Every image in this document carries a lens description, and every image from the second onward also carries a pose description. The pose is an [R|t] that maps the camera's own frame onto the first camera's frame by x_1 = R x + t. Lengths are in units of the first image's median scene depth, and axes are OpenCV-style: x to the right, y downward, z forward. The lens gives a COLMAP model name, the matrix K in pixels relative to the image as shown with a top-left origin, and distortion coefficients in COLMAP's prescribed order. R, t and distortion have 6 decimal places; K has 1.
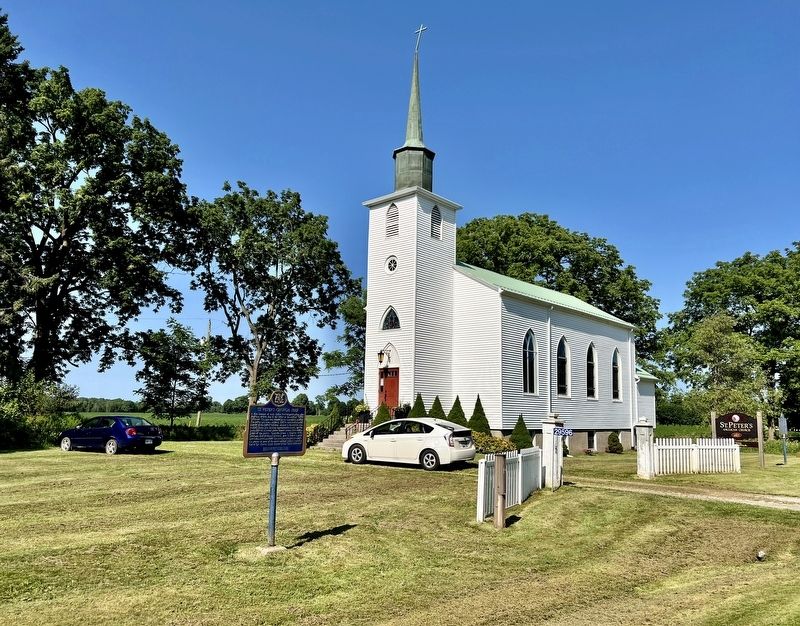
lens RADIAL K [[645.3, 0, 461.7], [0, 645.3, 317.3], [0, 0, 1]] dist [0.036819, -0.005335]
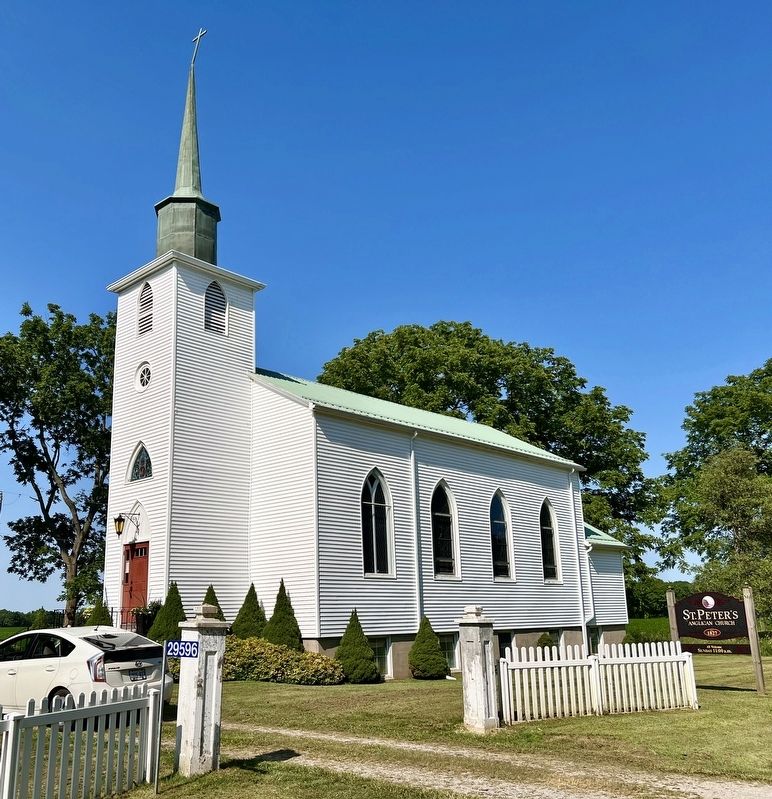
lens RADIAL K [[805.2, 0, 386.0], [0, 805.2, 399.5], [0, 0, 1]] dist [0.053812, -0.018762]
pose [[0.996315, -0.057768, -0.063392, 0.156966], [0.050441, 0.992468, -0.111638, 0.036492], [0.069363, 0.108029, 0.991725, 0.208619]]
